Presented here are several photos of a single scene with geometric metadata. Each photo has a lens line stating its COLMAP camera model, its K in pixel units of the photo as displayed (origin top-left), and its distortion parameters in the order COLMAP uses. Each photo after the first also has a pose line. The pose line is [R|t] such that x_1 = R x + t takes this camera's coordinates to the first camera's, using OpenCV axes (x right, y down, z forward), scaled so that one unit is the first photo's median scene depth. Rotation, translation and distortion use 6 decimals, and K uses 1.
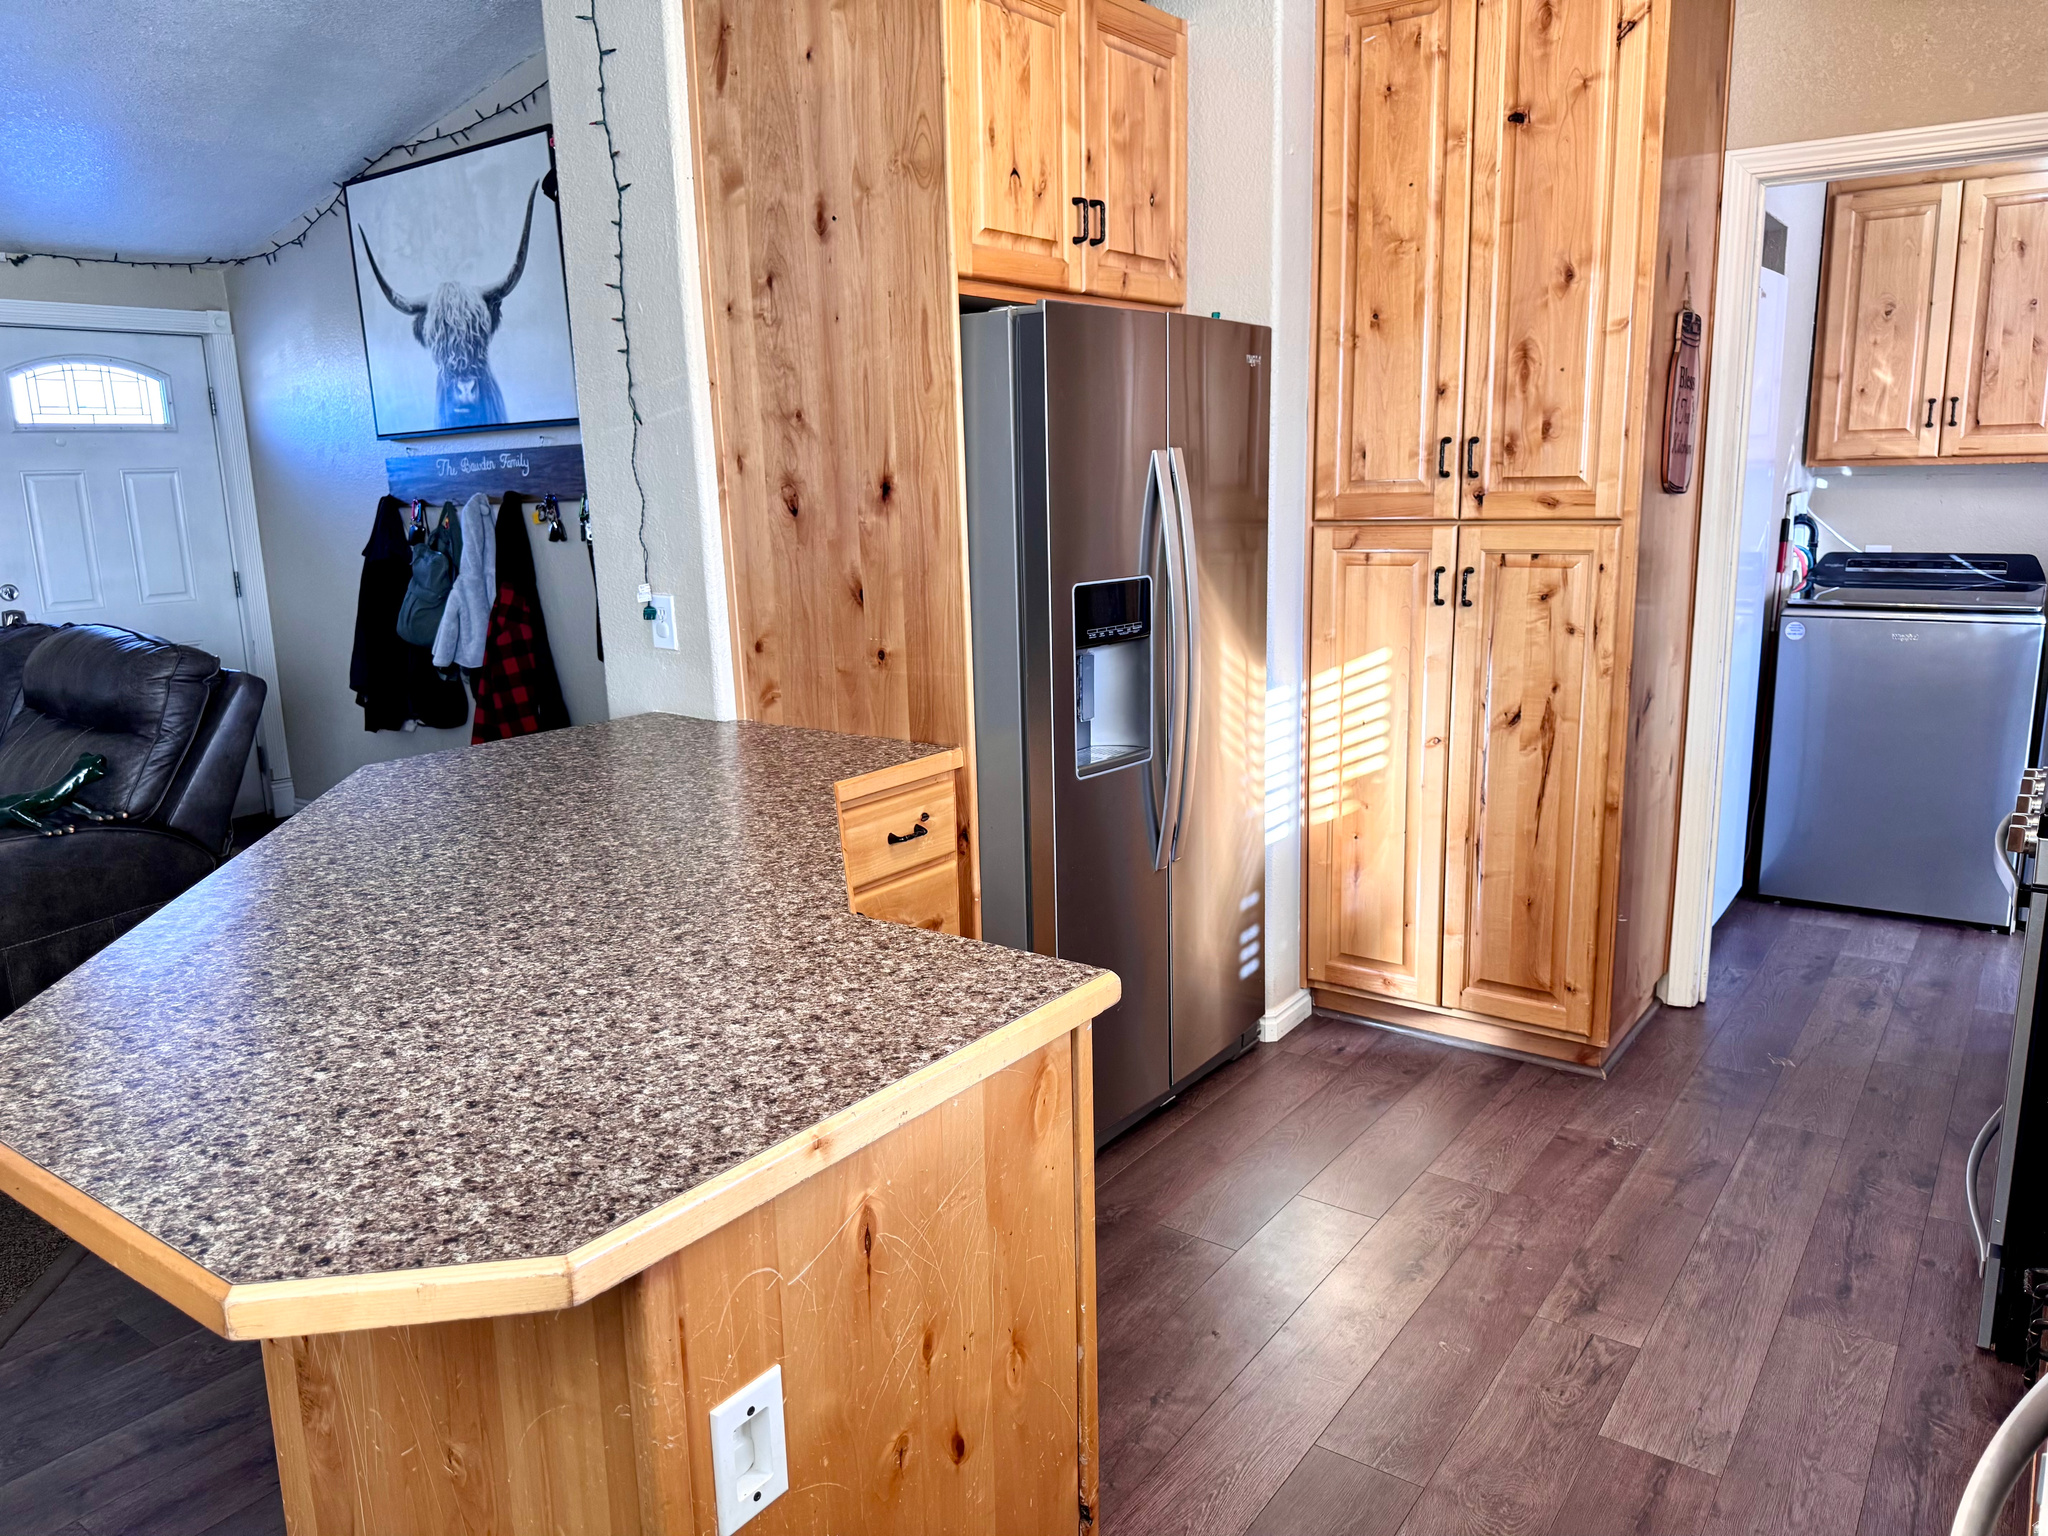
lens RADIAL K [[1433.2, 0, 1024.0], [0, 1433.2, 768.0], [0, 0, 1]] dist [0.104195, -0.174537]
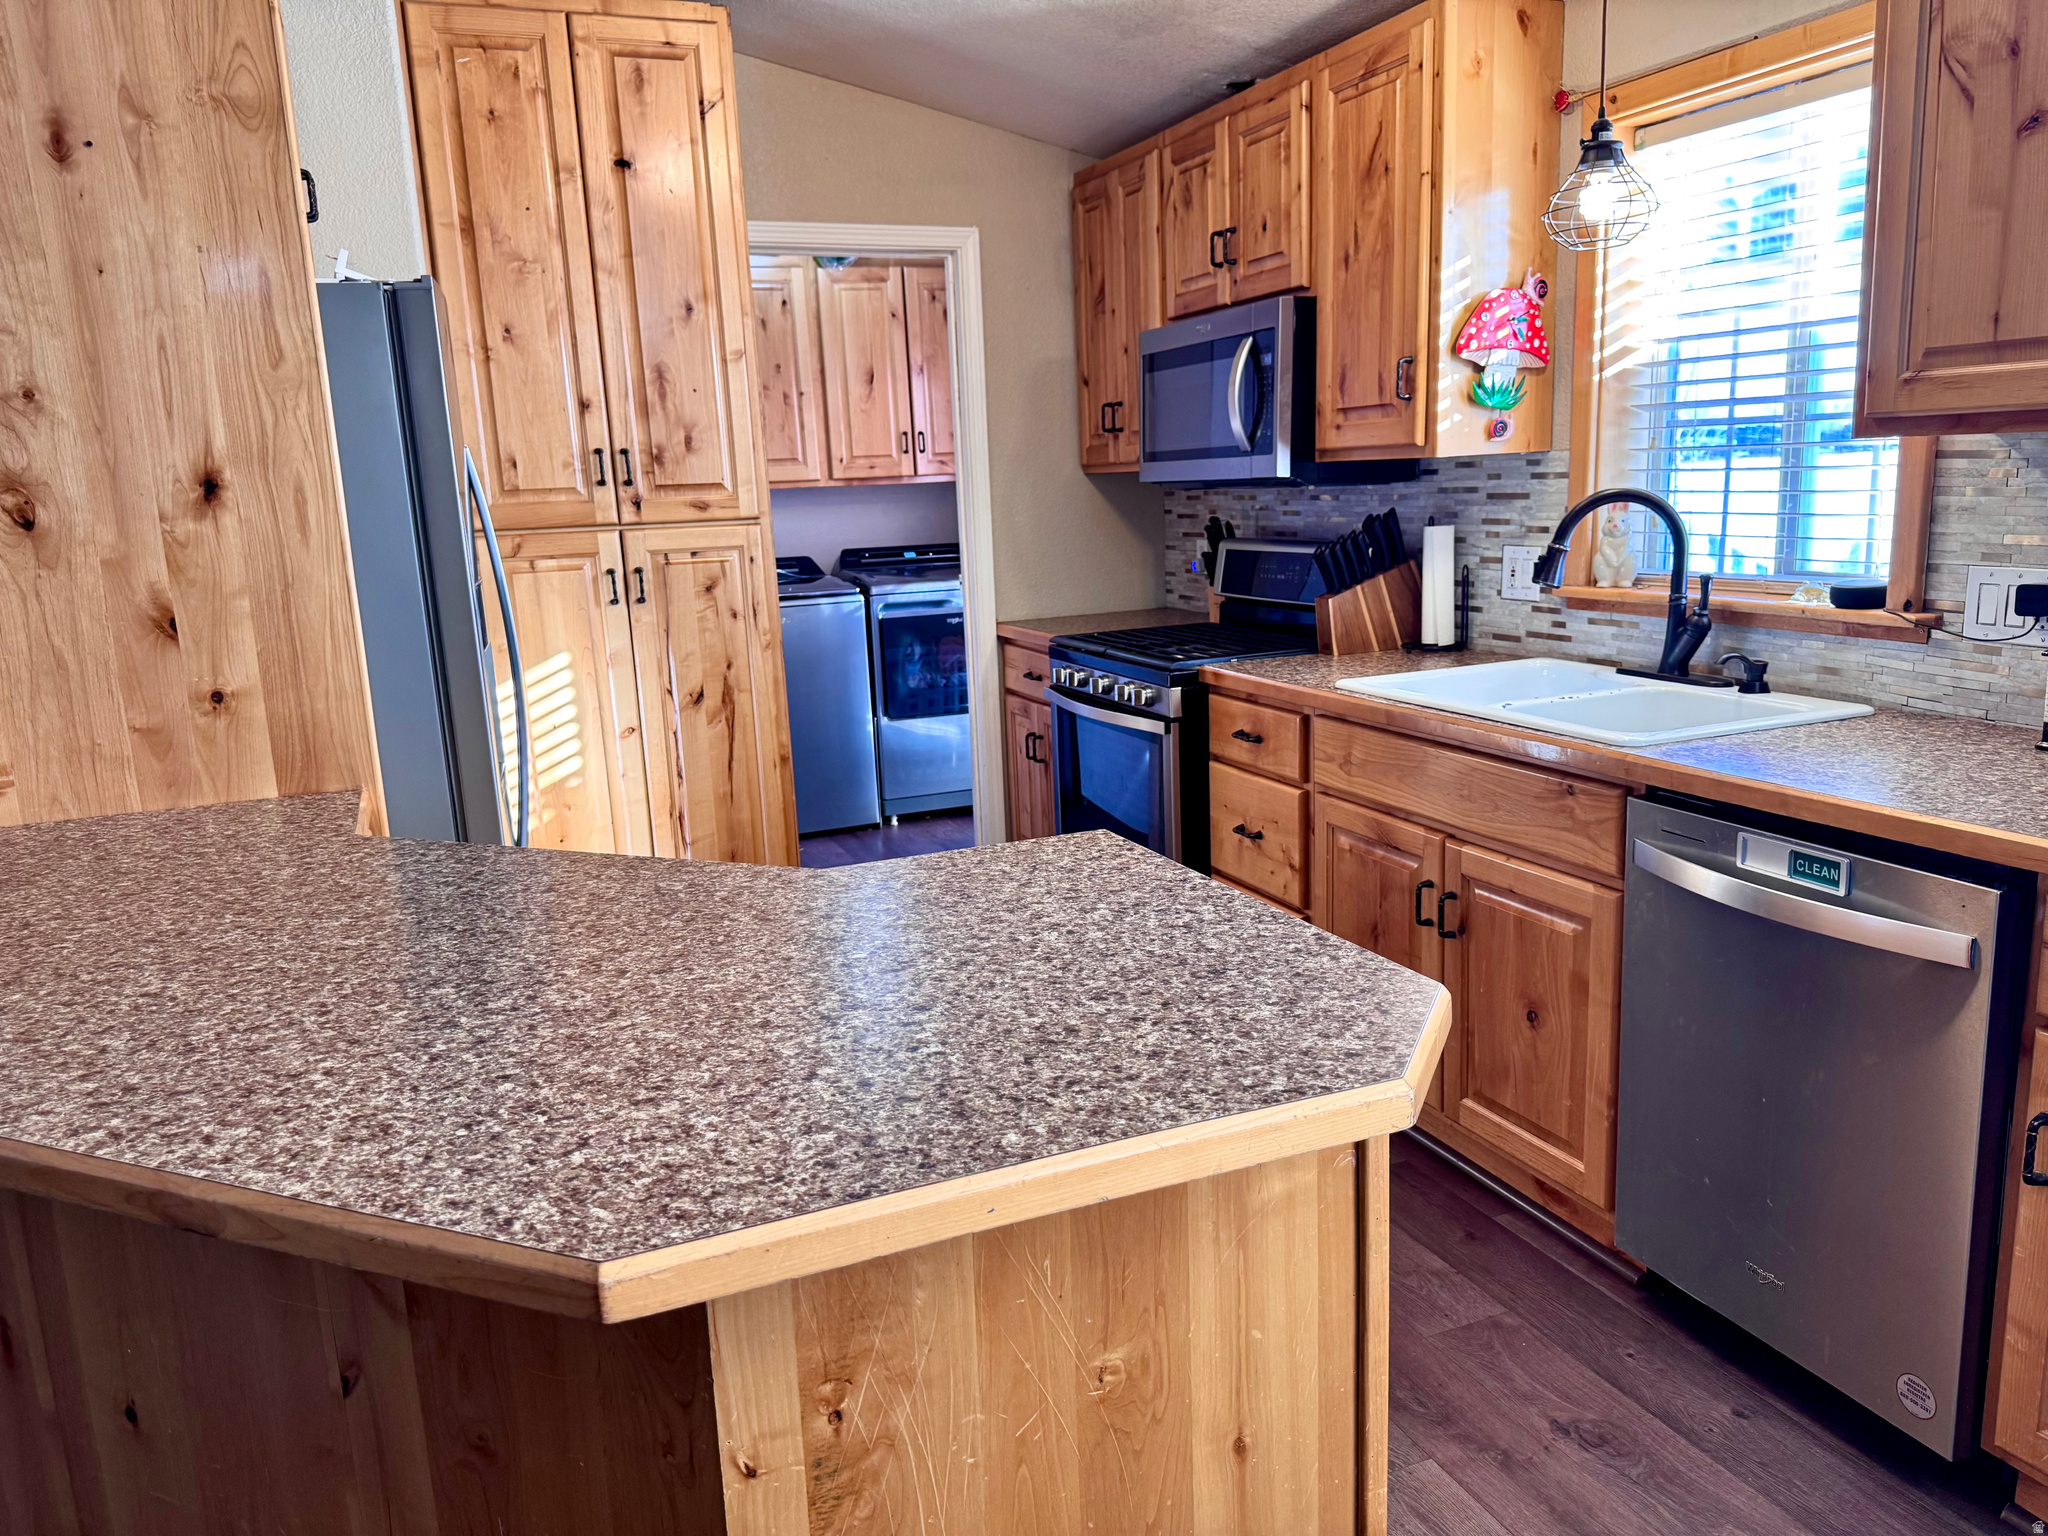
lens RADIAL K [[1433.2, 0, 1024.0], [0, 1433.2, 768.0], [0, 0, 1]] dist [0.104195, -0.174537]
pose [[0.529472, -0.166709, 0.831786, -0.553439], [0.204344, 0.976693, 0.065677, -0.002910], [-0.823349, 0.135197, 0.551198, 0.206558]]
